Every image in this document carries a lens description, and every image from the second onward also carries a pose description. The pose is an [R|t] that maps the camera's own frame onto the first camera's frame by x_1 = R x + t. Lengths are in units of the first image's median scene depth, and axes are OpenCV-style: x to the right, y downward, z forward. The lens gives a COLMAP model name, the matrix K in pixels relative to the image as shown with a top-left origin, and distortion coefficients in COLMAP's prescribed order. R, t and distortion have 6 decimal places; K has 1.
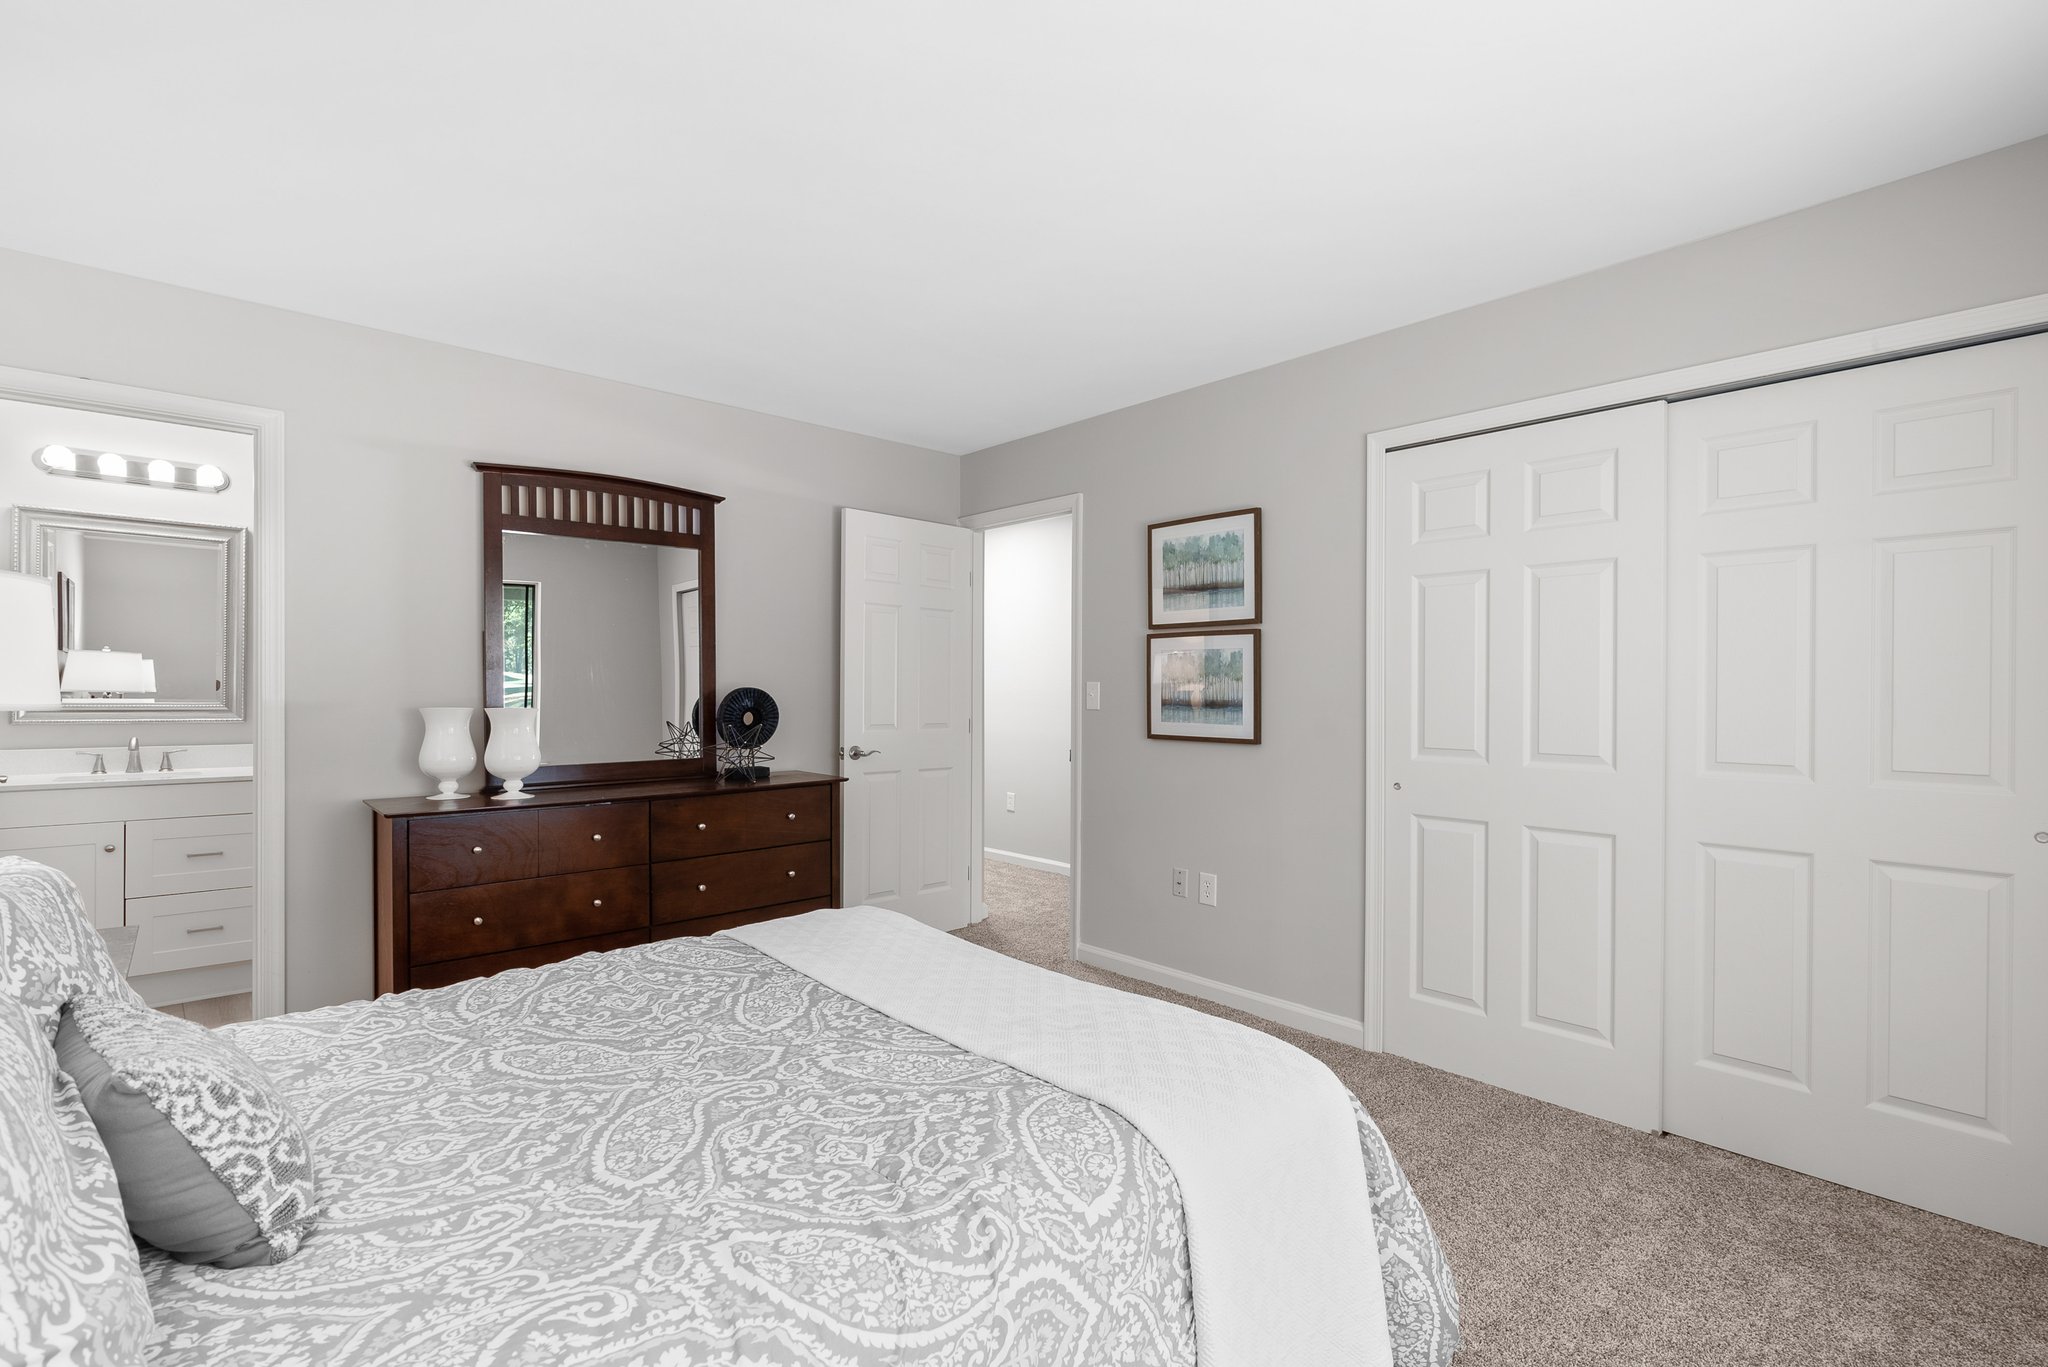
lens RADIAL K [[941.3, 0, 1015.1], [0, 941.3, 700.5], [0, 0, 1]] dist [-0.000141, 0.000517]
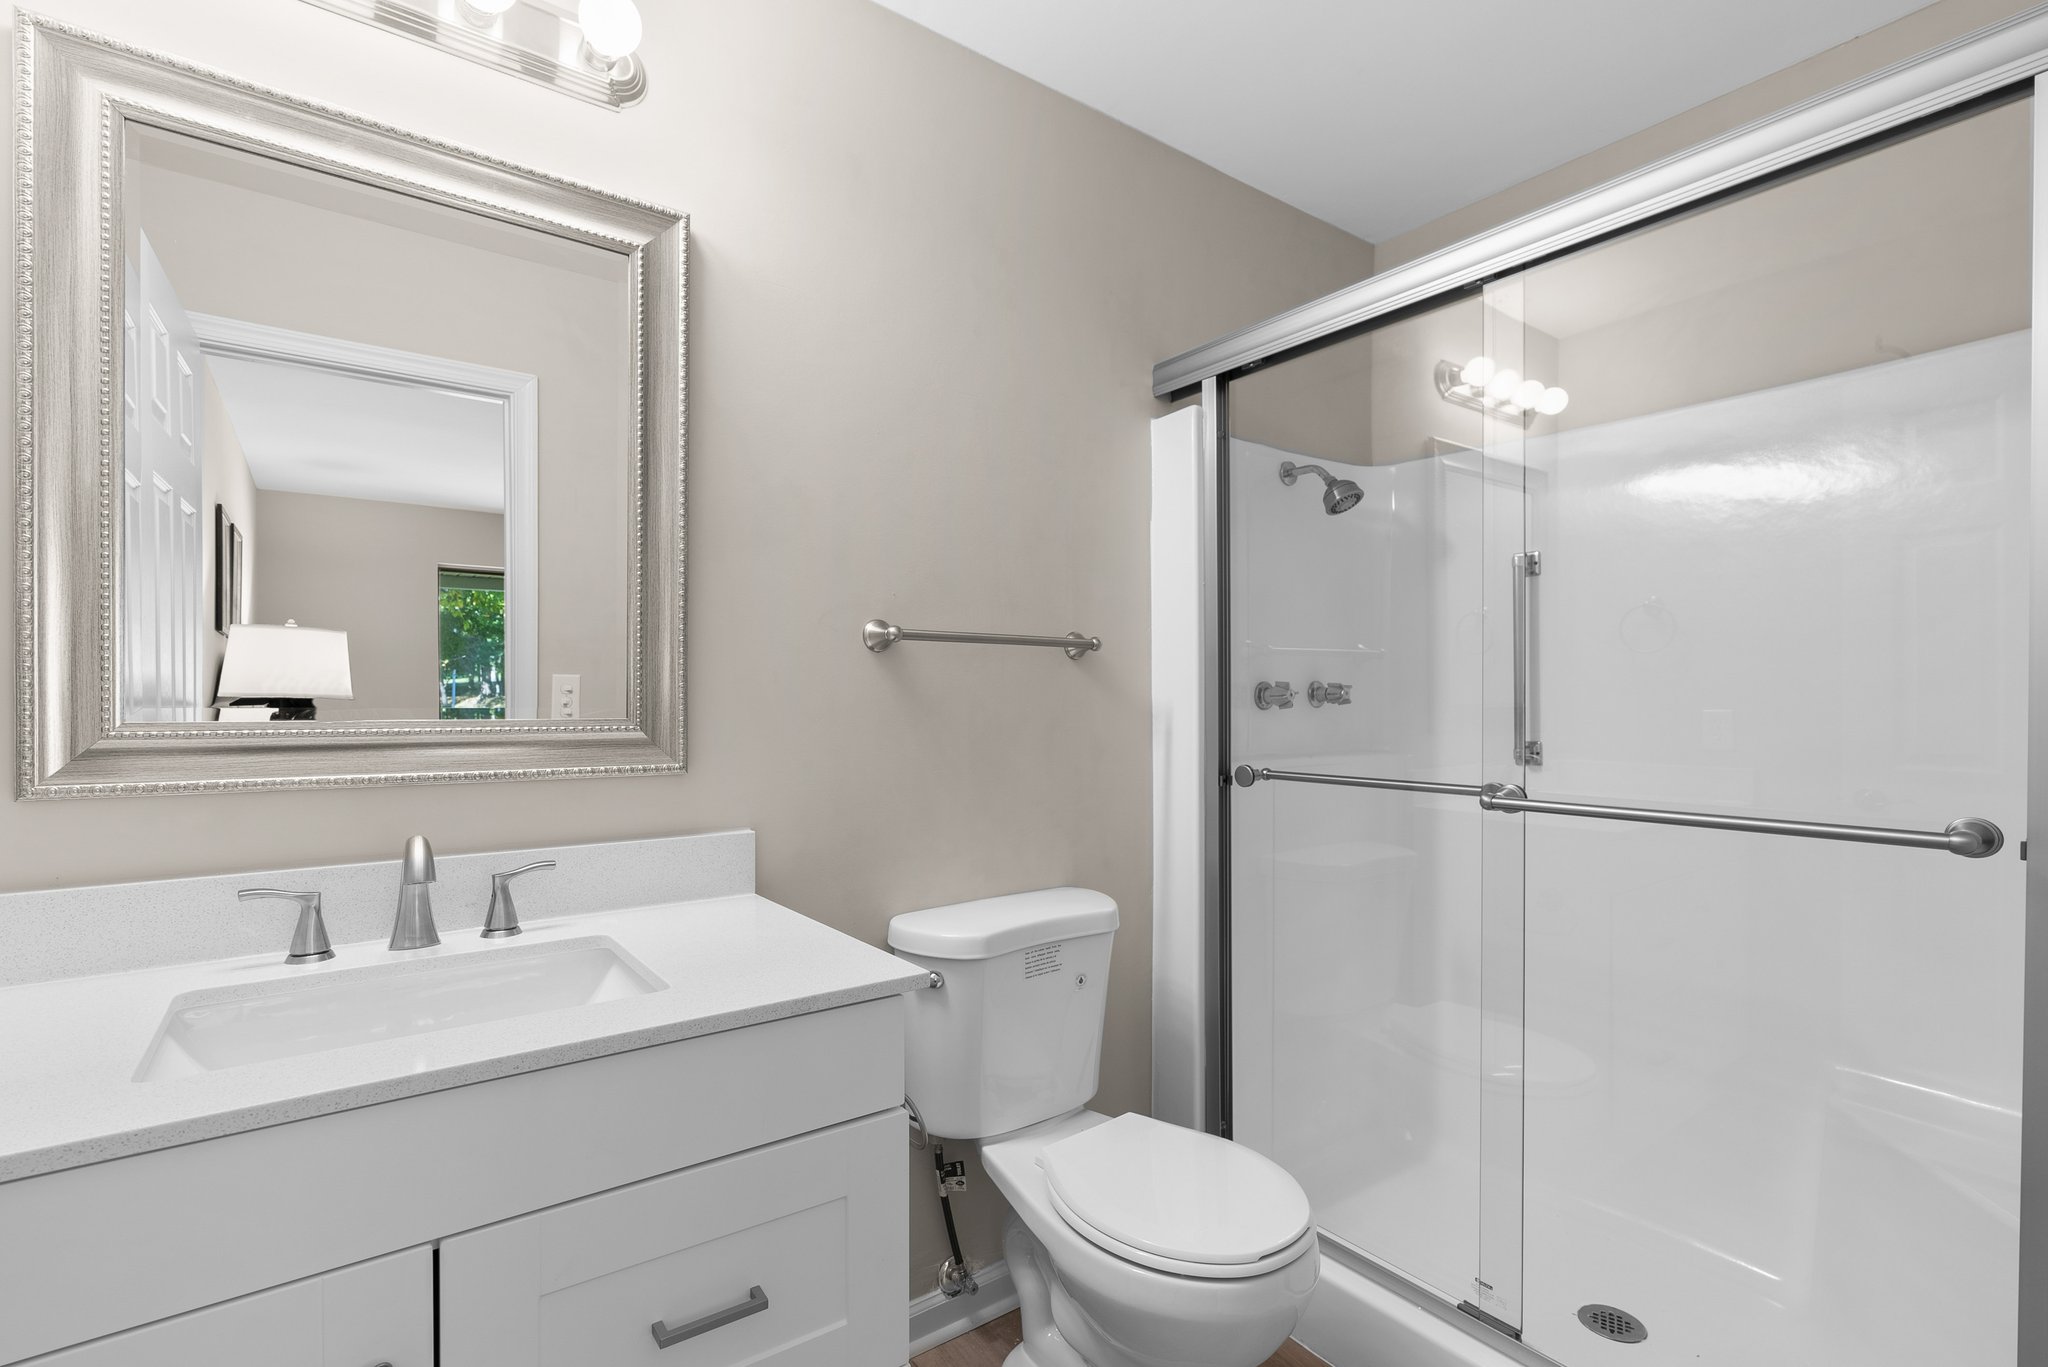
lens RADIAL K [[941.3, 0, 1015.1], [0, 941.3, 700.5], [0, 0, 1]] dist [-0.000141, 0.000517]
pose [[0.995245, -0.005422, -0.097254, -0.663347], [0.004233, 0.999914, -0.012431, 0.000752], [0.097313, 0.011960, 0.995182, 0.666480]]
